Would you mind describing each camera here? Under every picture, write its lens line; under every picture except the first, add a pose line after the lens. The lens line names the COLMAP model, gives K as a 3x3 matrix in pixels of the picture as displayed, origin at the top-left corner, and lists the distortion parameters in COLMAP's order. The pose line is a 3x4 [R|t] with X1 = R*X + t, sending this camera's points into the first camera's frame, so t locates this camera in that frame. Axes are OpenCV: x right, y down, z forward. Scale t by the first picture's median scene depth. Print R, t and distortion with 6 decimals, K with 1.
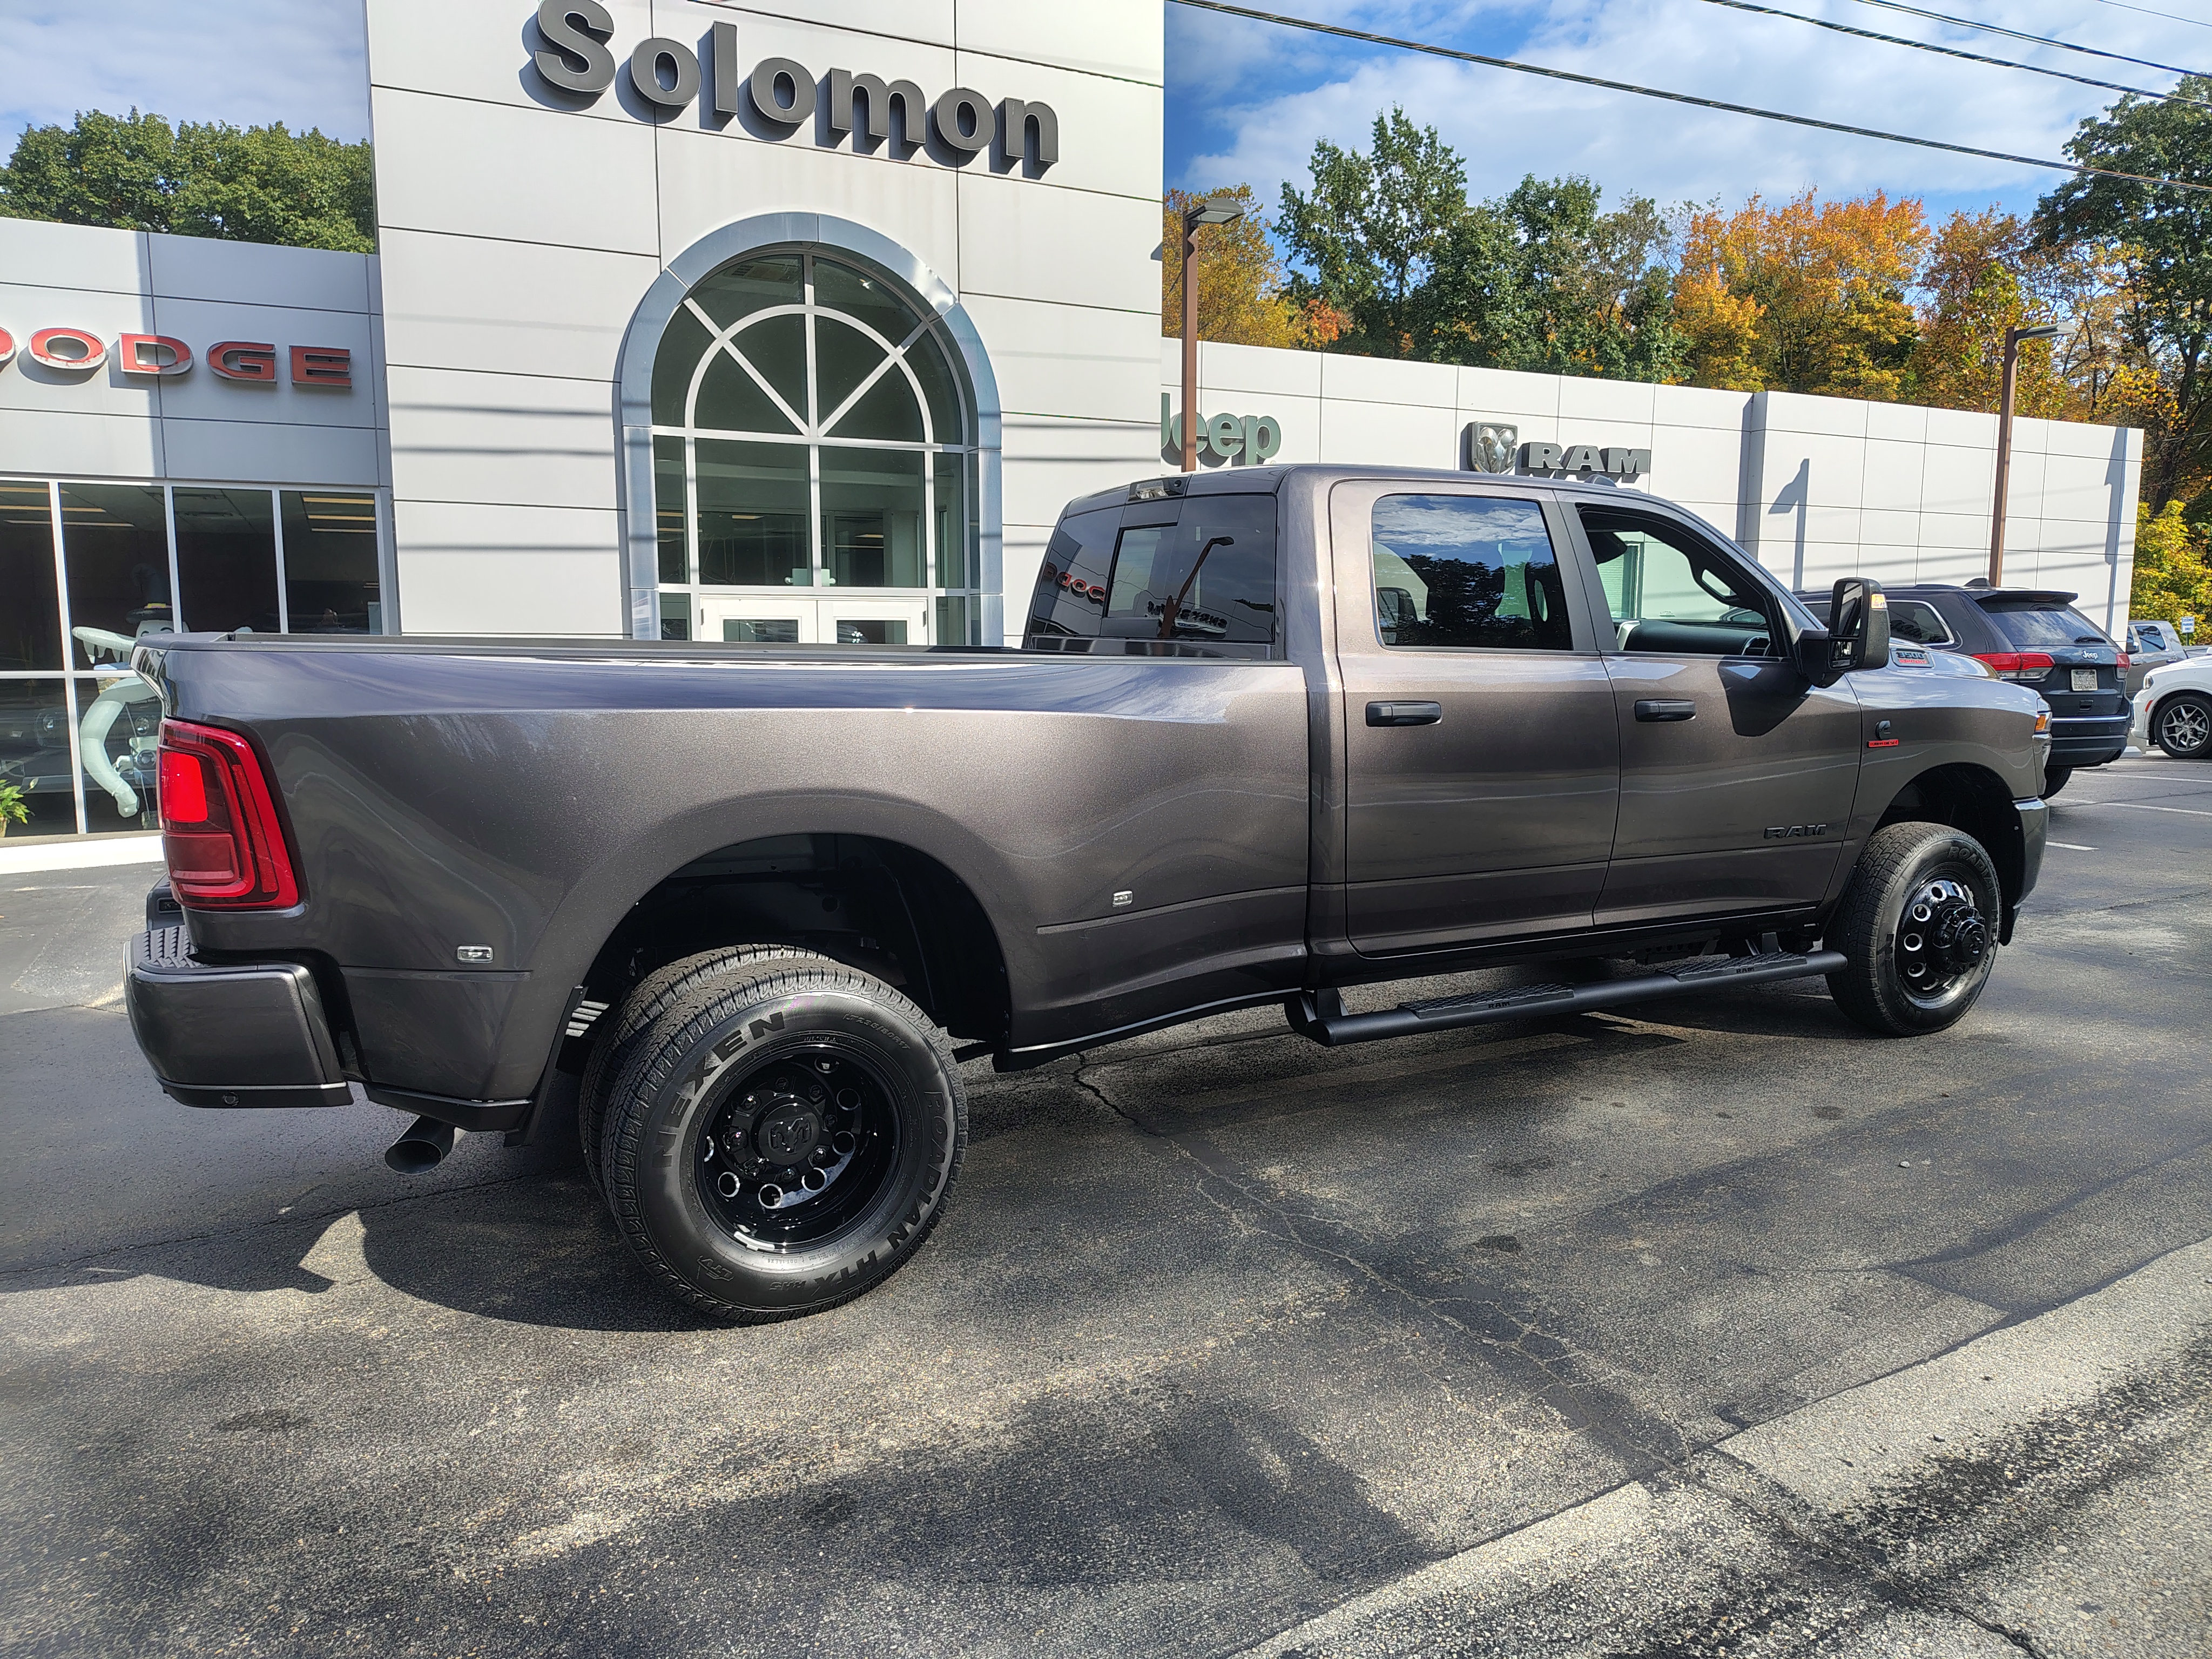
lens RADIAL K [[1535.7, 0, 1113.3], [0, 1535.7, 820.1], [0, 0, 1]] dist [0.019110, -0.015412]
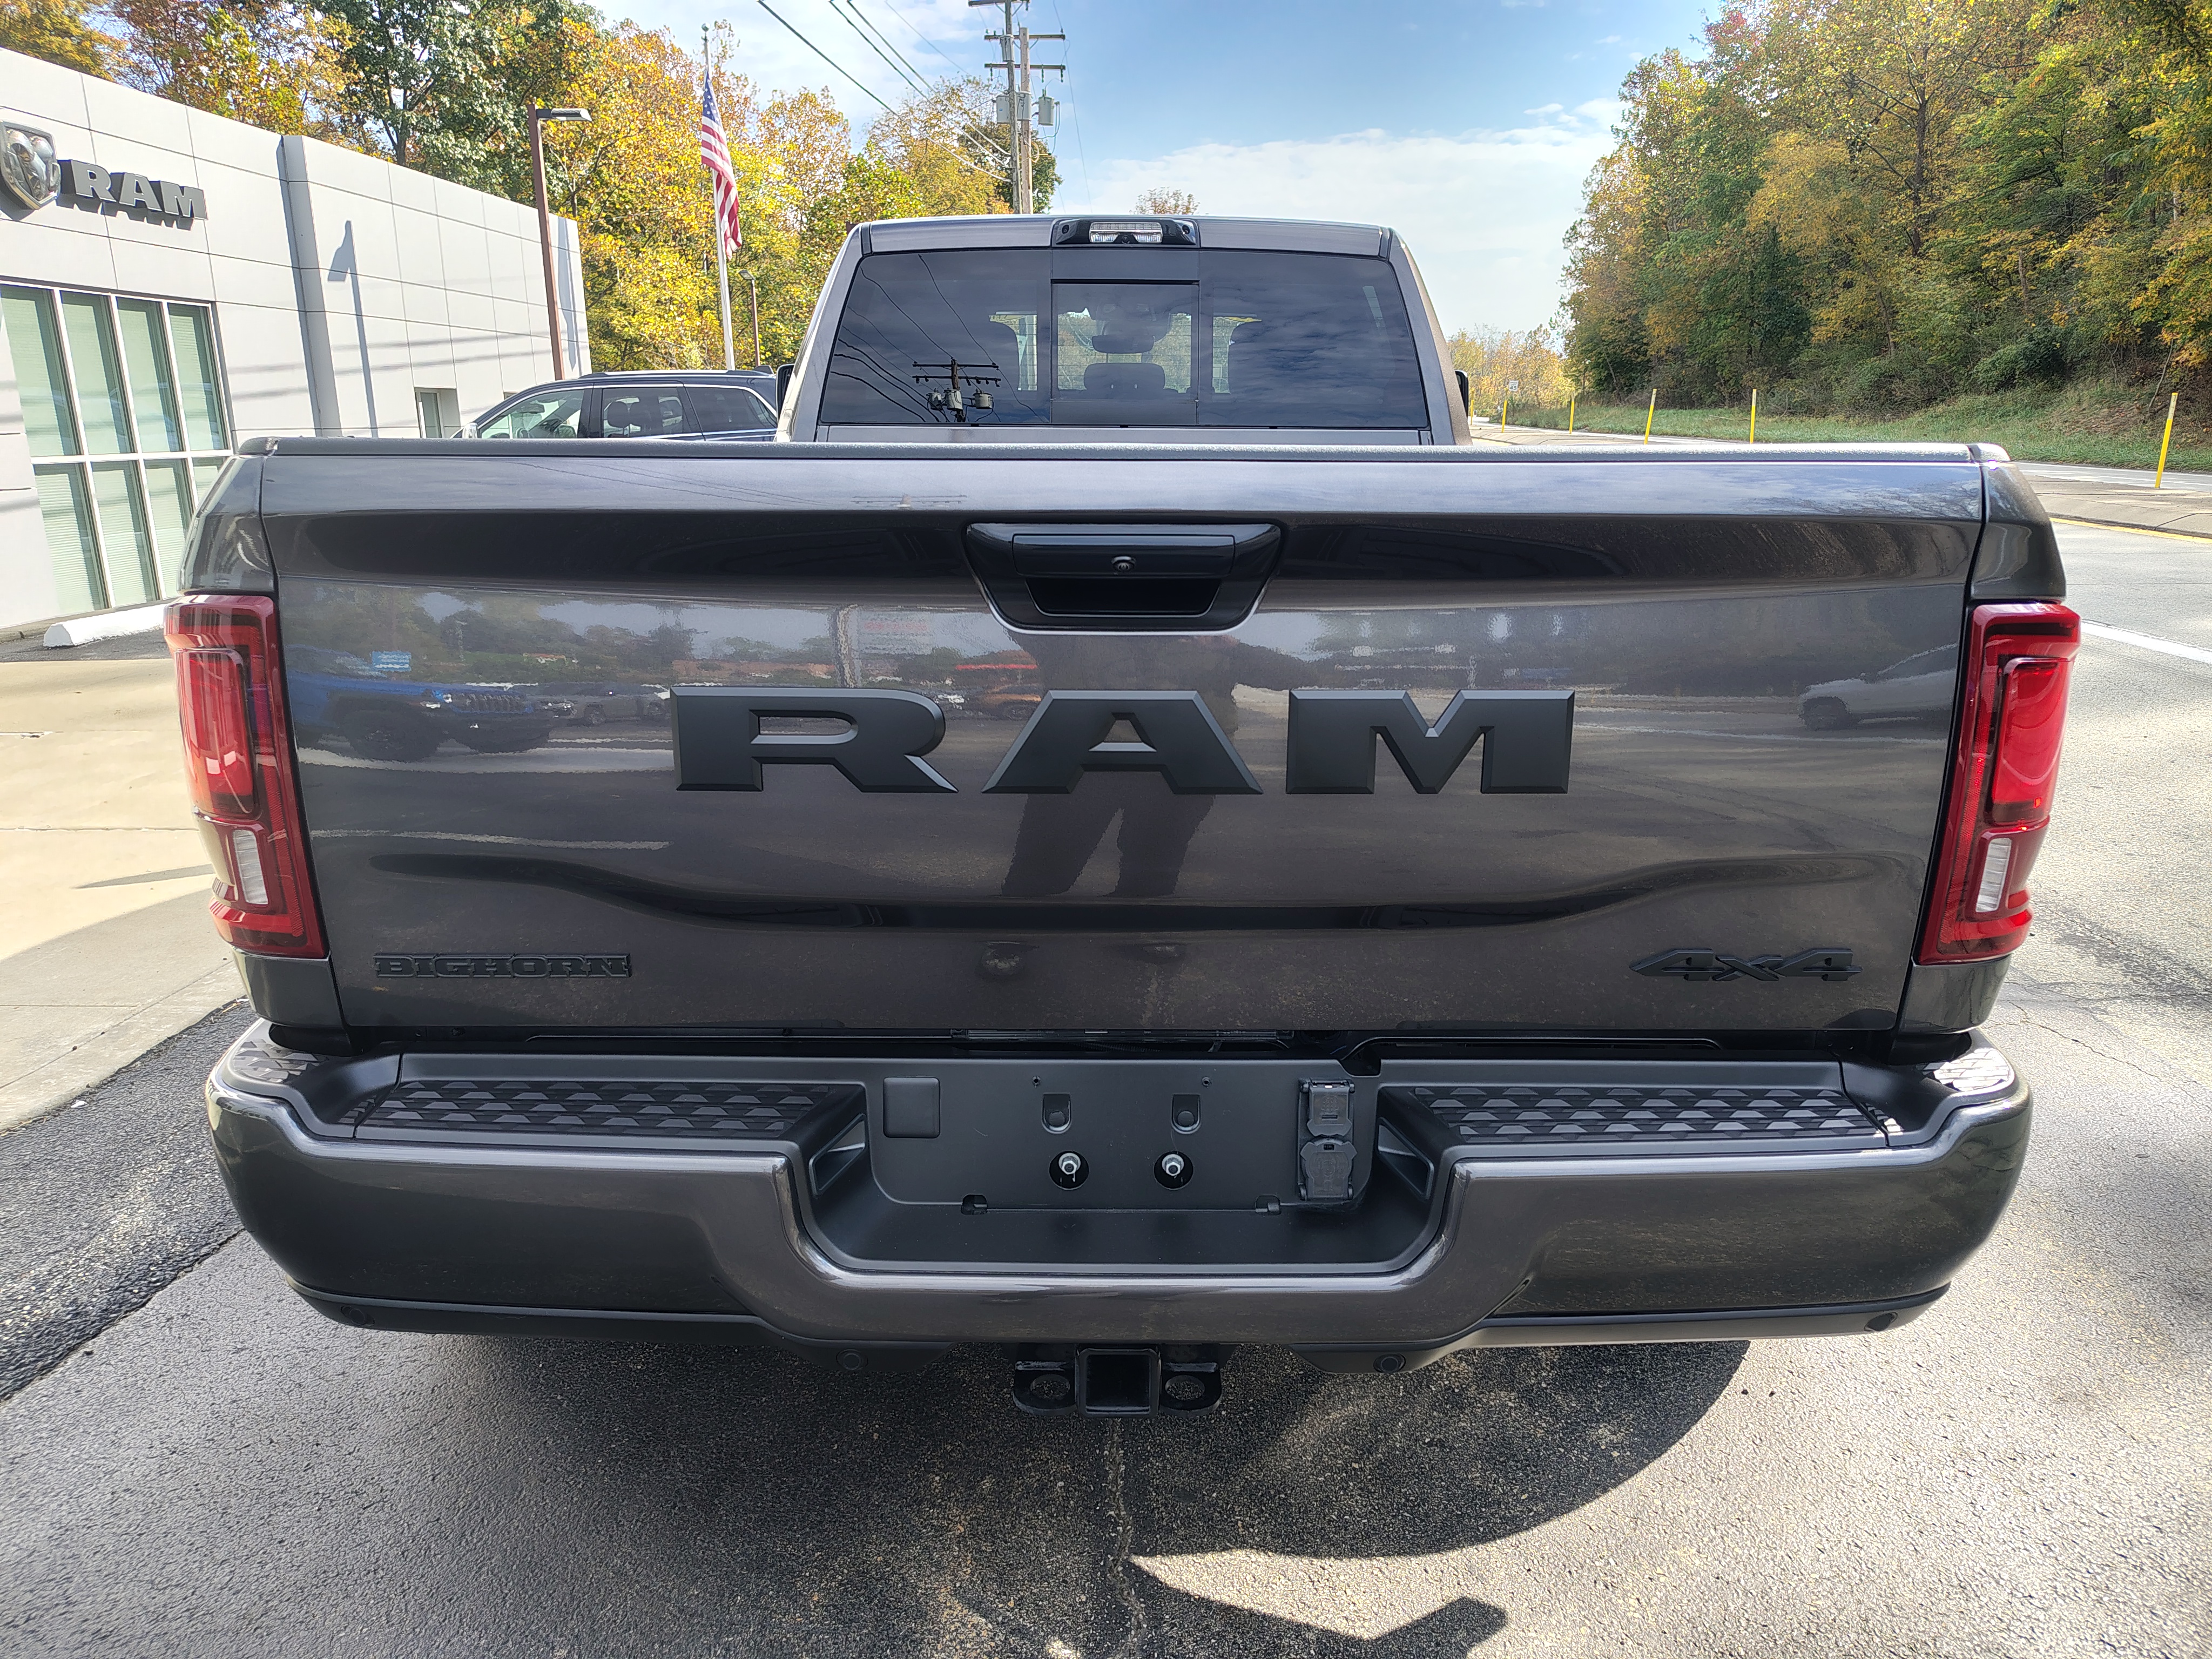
lens RADIAL K [[1535.7, 0, 1131.5], [0, 1535.7, 833.2], [0, 0, 1]] dist [0.019110, -0.015412]
pose [[0.461916, -0.233210, 0.855714, -0.261612], [0.109793, 0.972426, 0.205752, -0.028312], [-0.880102, -0.001089, 0.474784, 0.222814]]
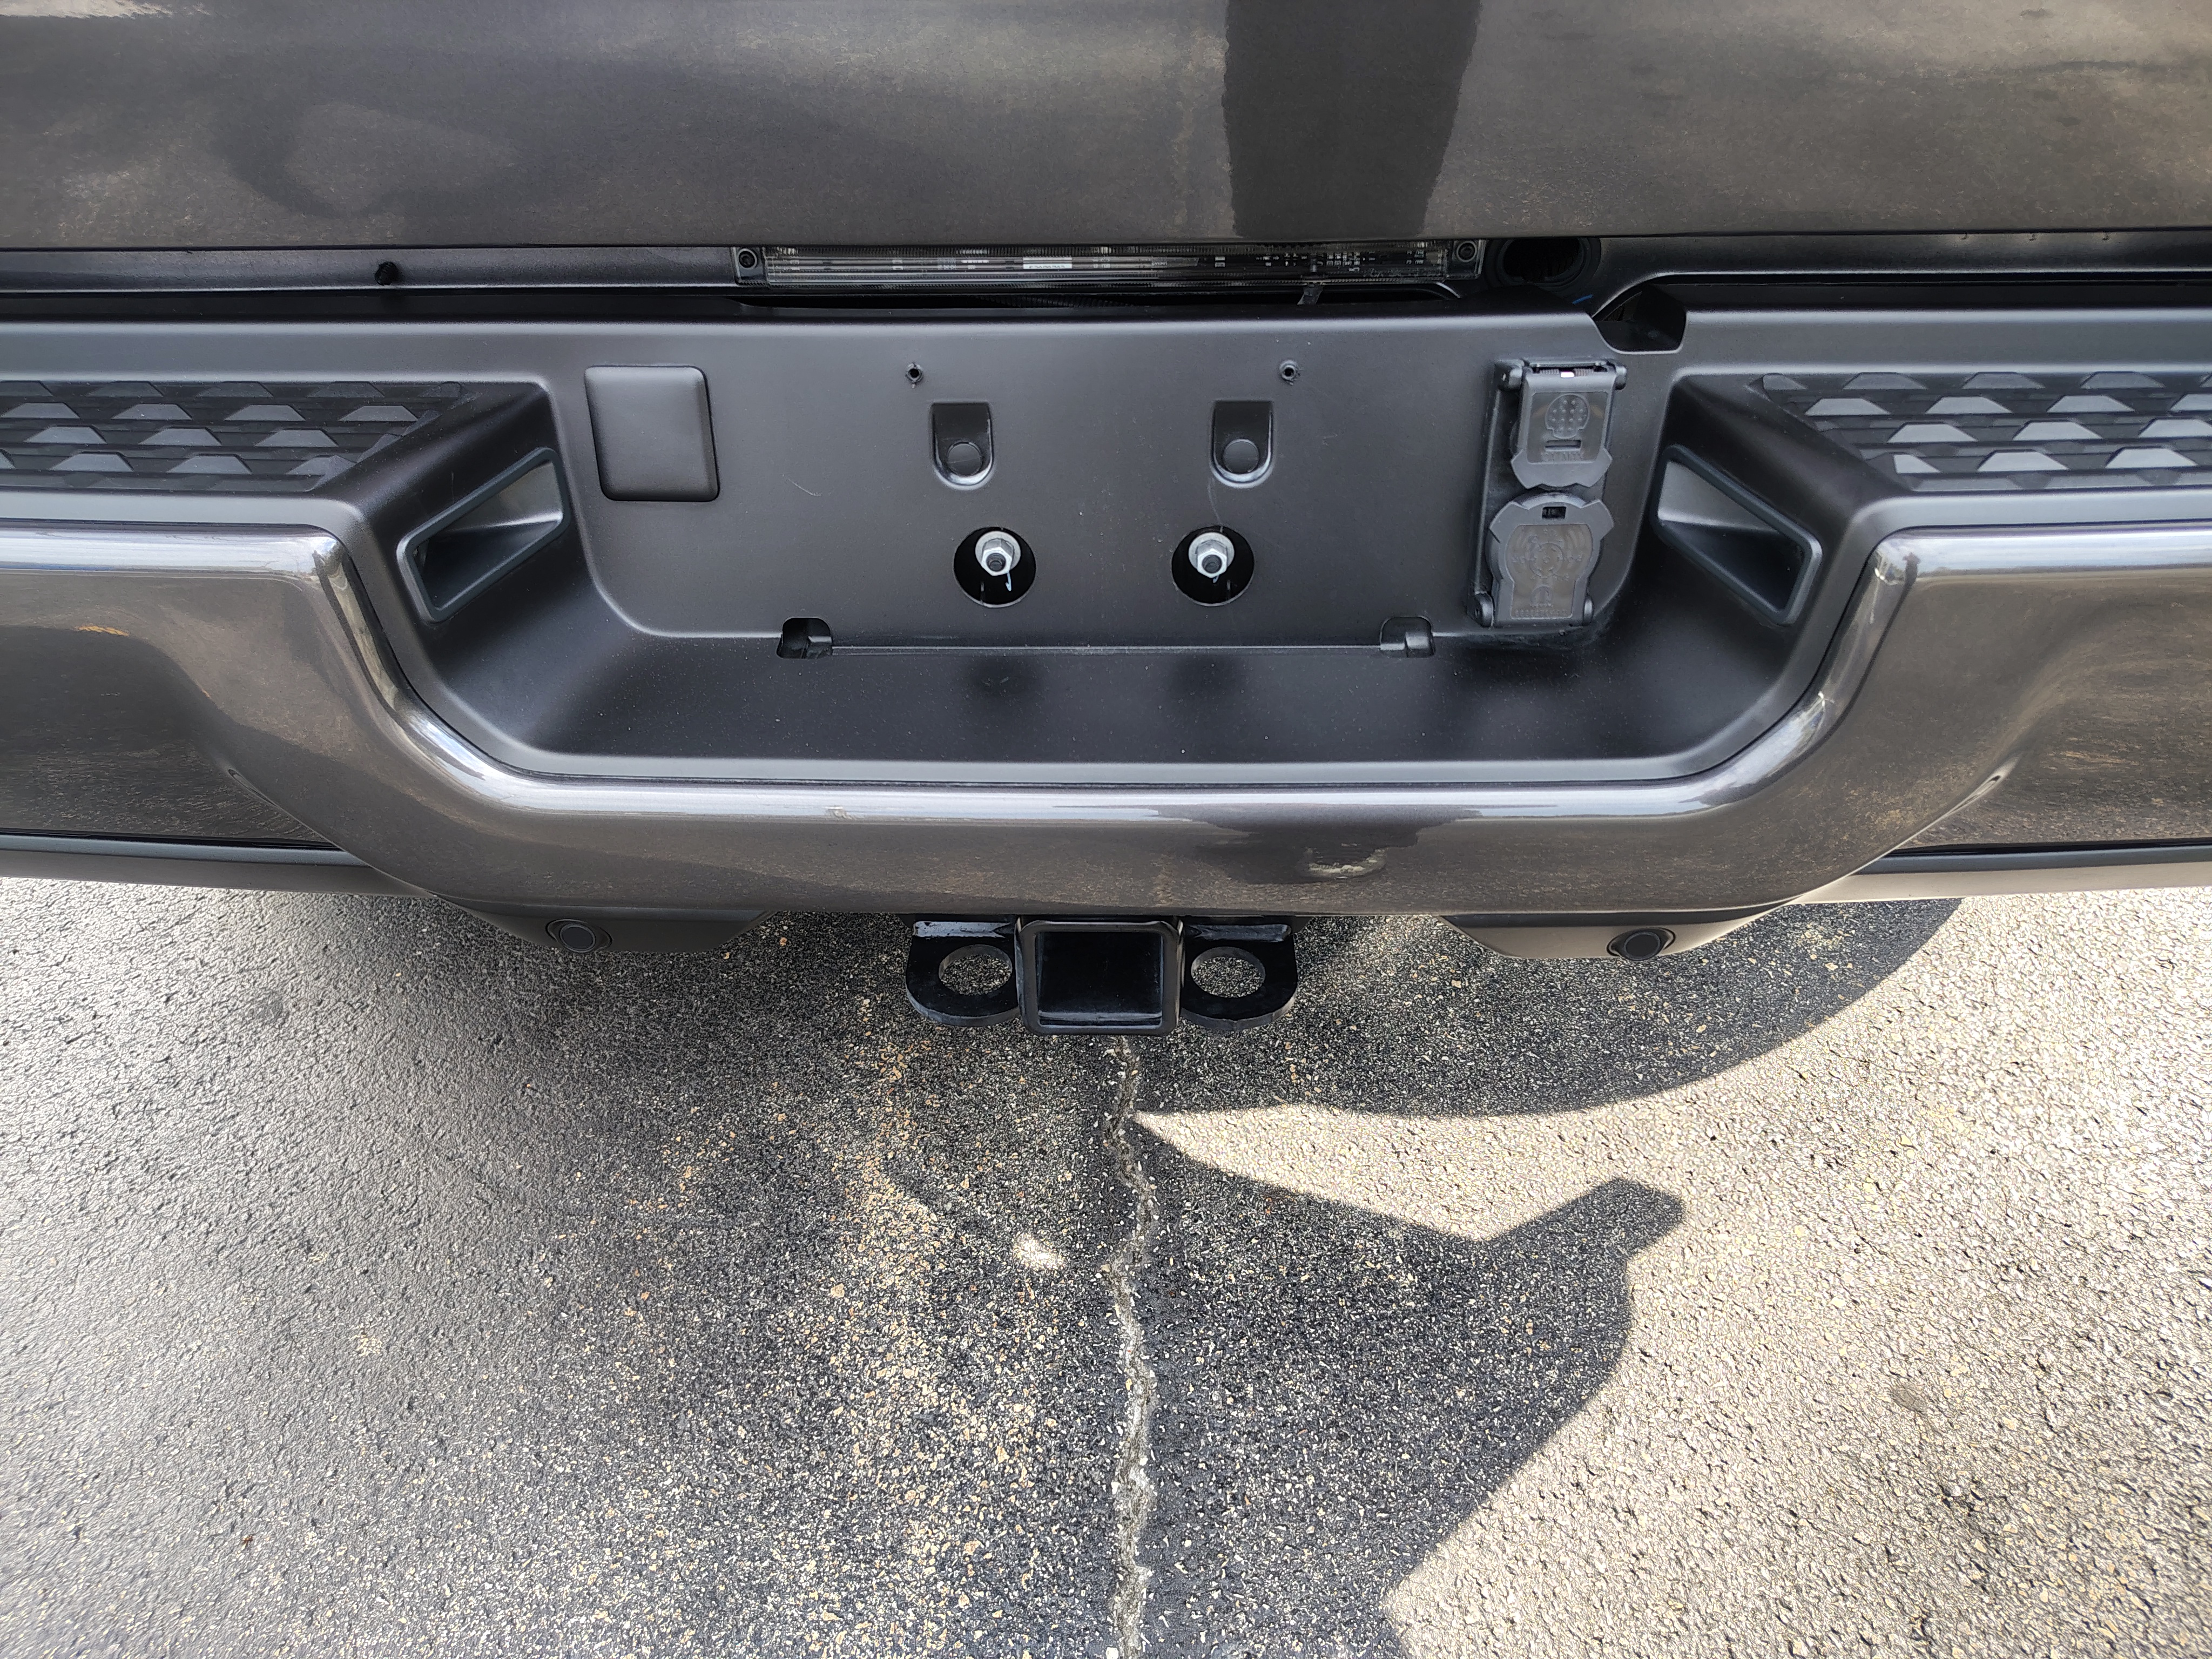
lens RADIAL K [[1535.7, 0, 1082.5], [0, 1535.7, 827.8], [0, 0, 1]] dist [0.019110, -0.015412]
pose [[0.494559, -0.530525, 0.688444, -0.211666], [0.133761, 0.829116, 0.542839, -0.001884], [-0.858790, -0.176379, 0.481010, 0.251148]]
